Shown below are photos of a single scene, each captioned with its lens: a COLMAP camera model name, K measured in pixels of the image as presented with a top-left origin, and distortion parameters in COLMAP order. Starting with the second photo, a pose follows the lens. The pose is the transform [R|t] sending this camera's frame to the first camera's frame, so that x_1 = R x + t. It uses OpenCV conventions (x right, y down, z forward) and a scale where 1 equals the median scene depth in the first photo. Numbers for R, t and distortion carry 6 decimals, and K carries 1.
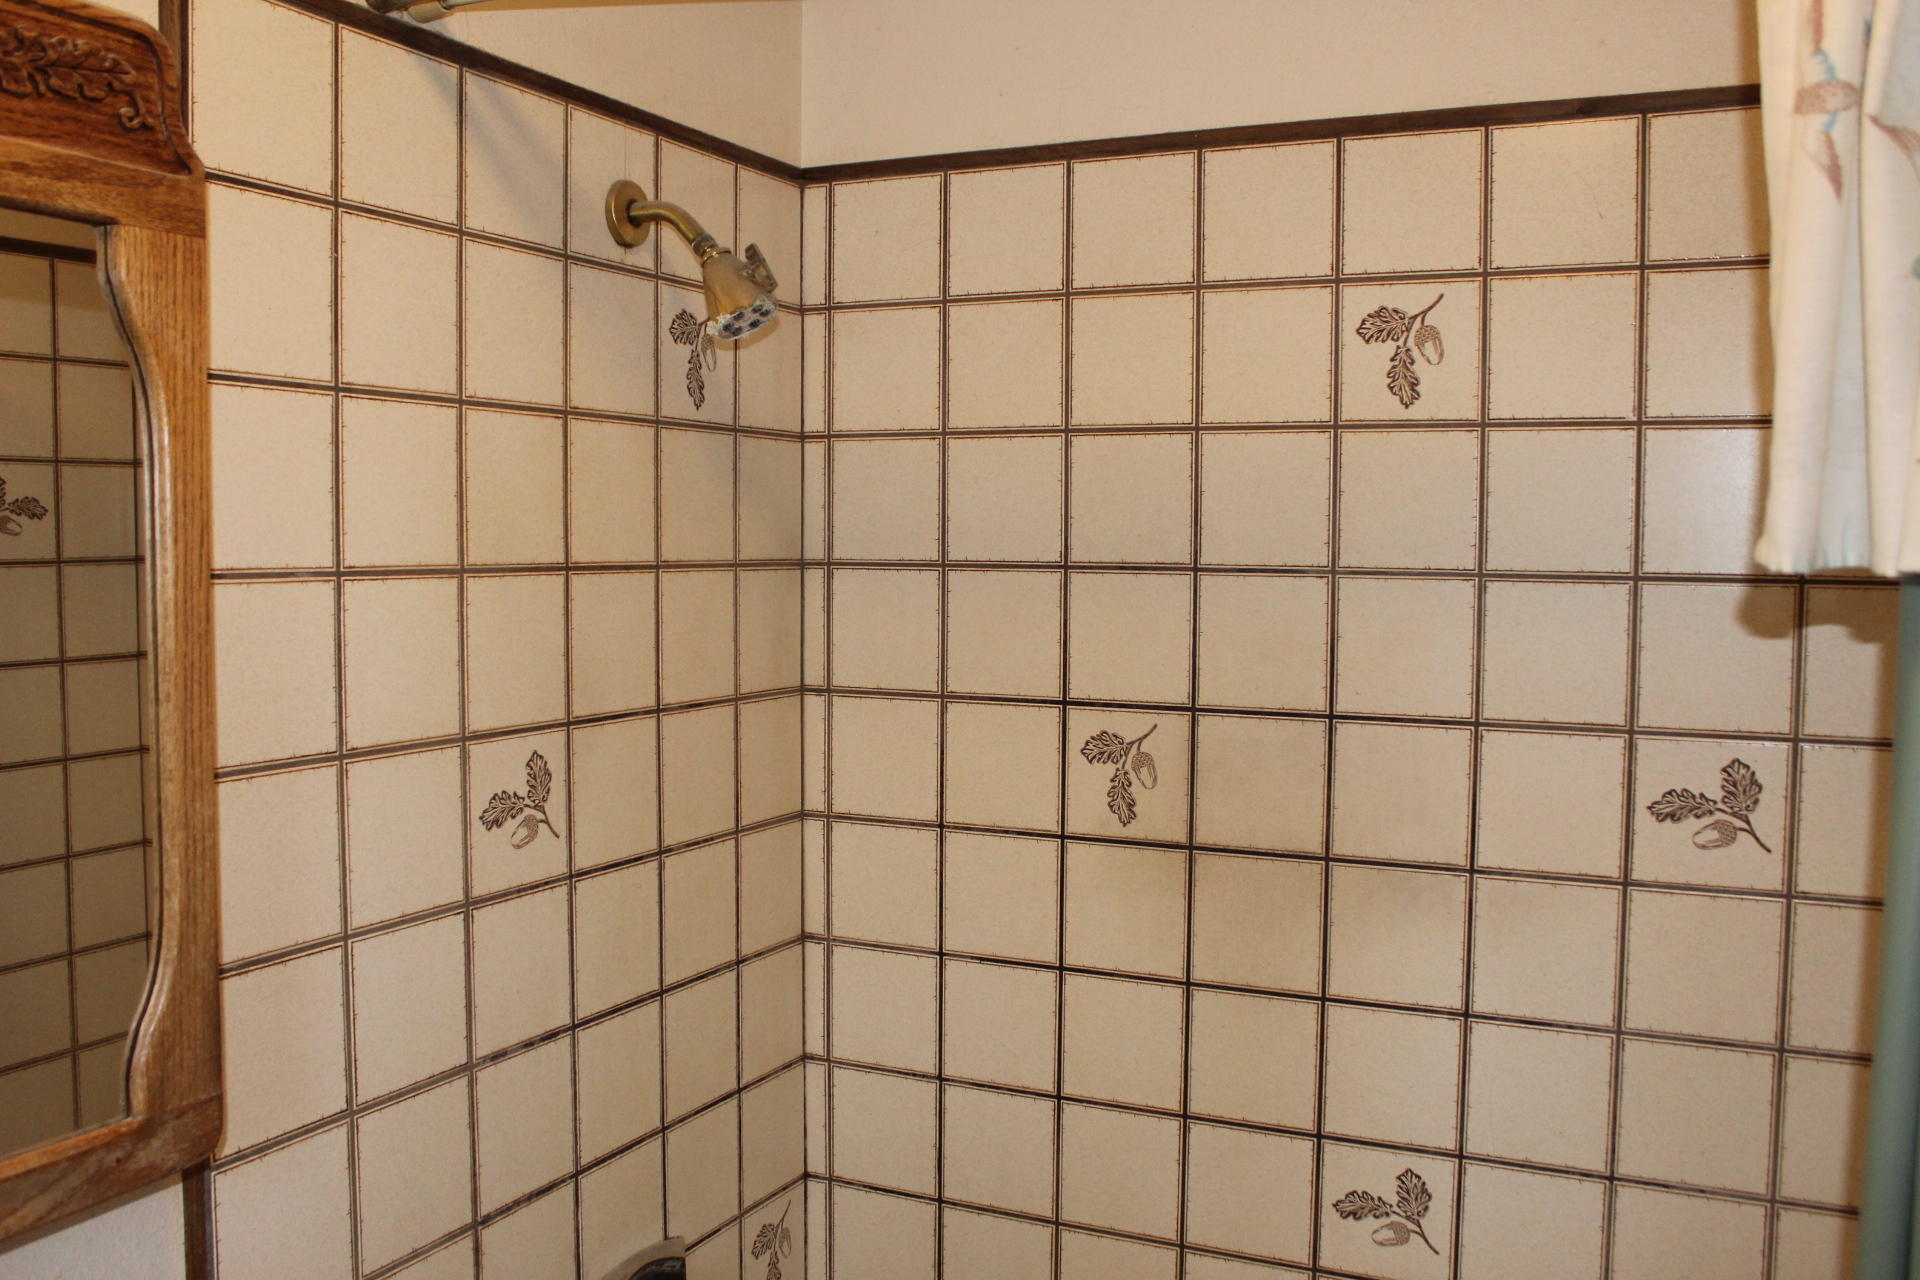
lens RADIAL K [[1734.8, 0, 964.9], [0, 1734.8, 648.9], [0, 0, 1]] dist [-0.114454, 0.078091]
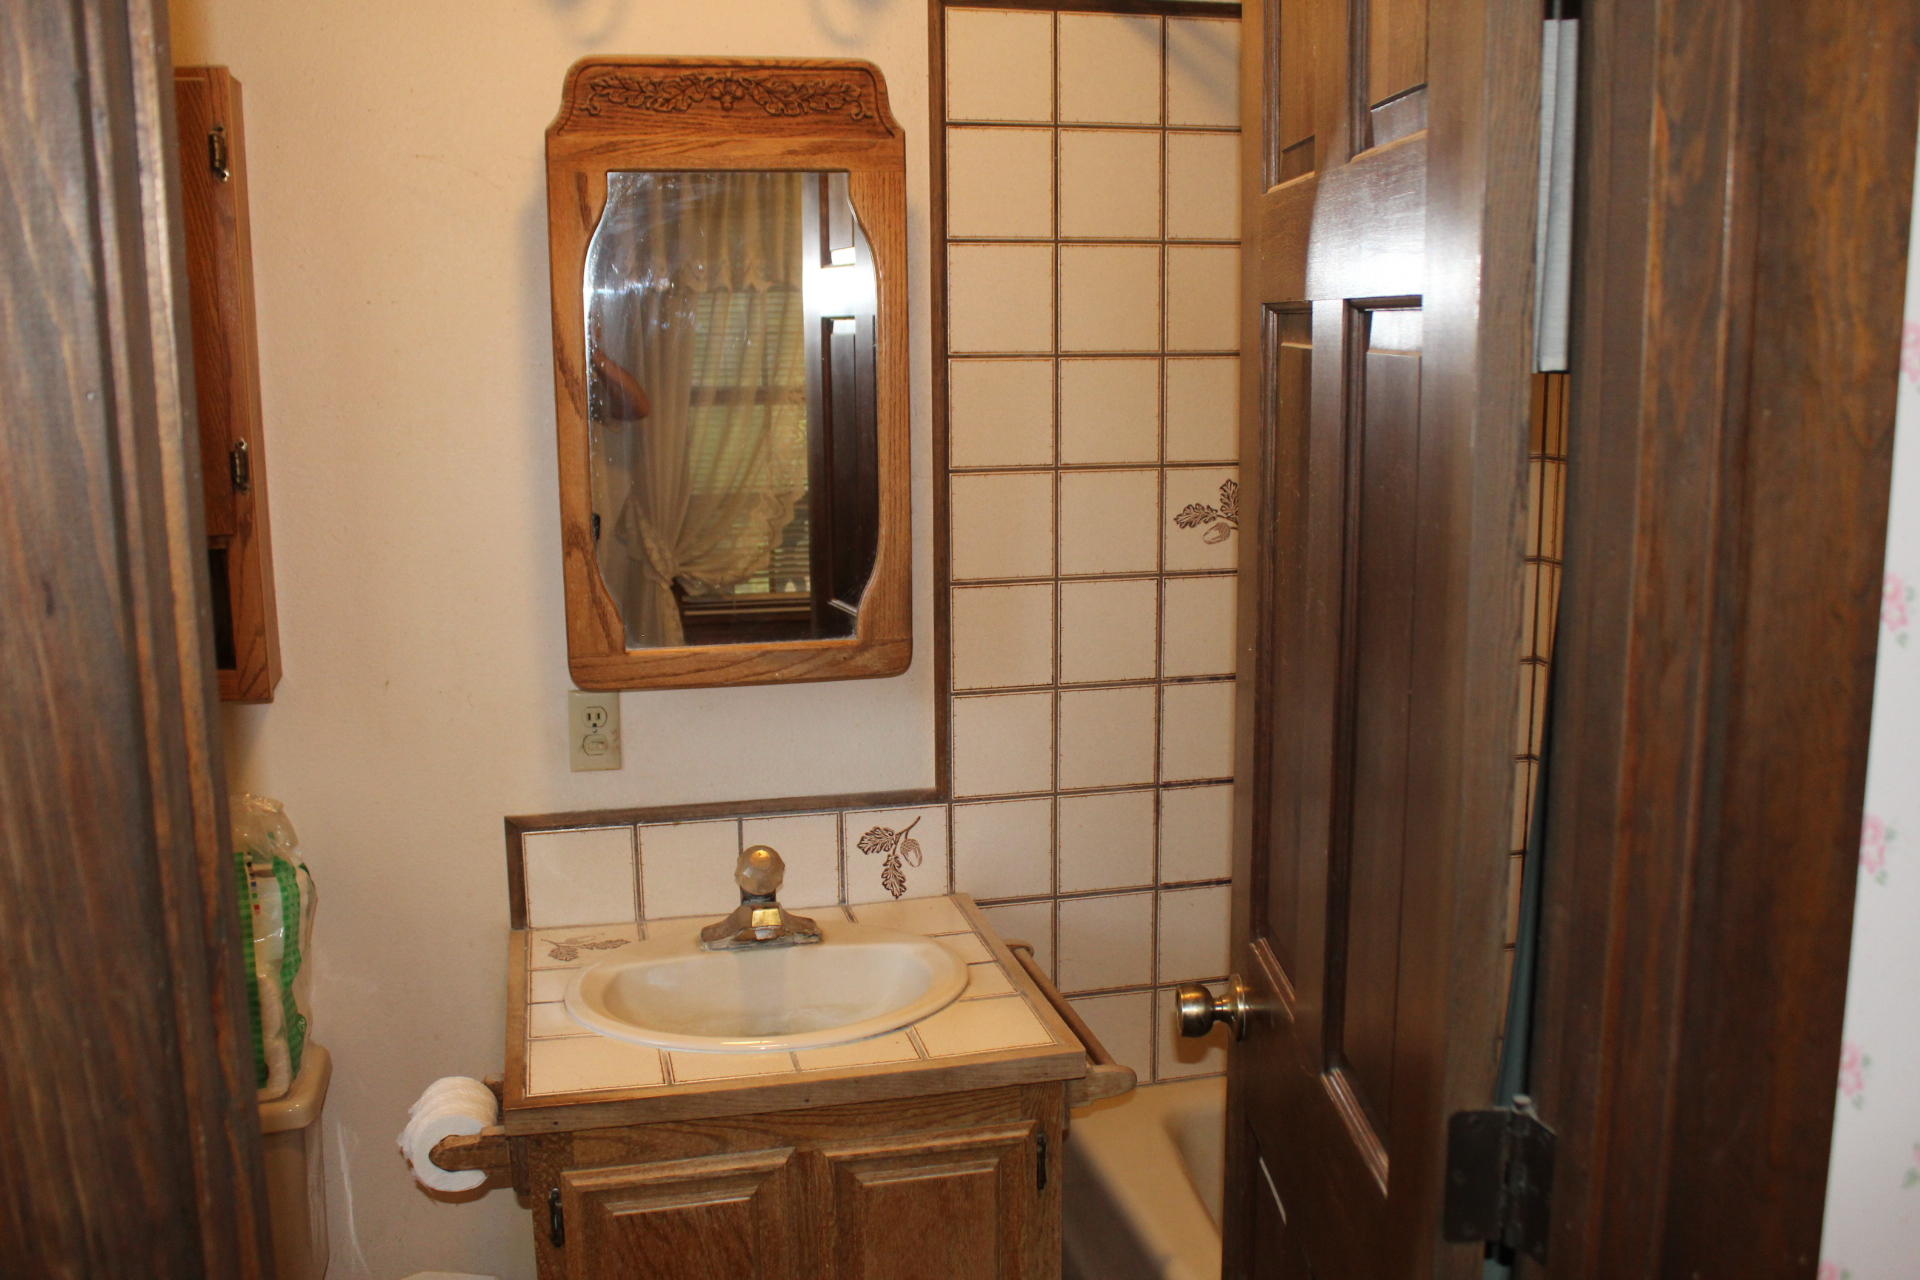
lens RADIAL K [[1734.8, 0, 957.7], [0, 1734.8, 630.0], [0, 0, 1]] dist [-0.114454, 0.078091]
pose [[0.620667, 0.133703, -0.772590, 0.855365], [-0.040355, 0.989495, 0.138821, -0.009788], [0.783035, -0.054984, 0.619543, -0.107378]]
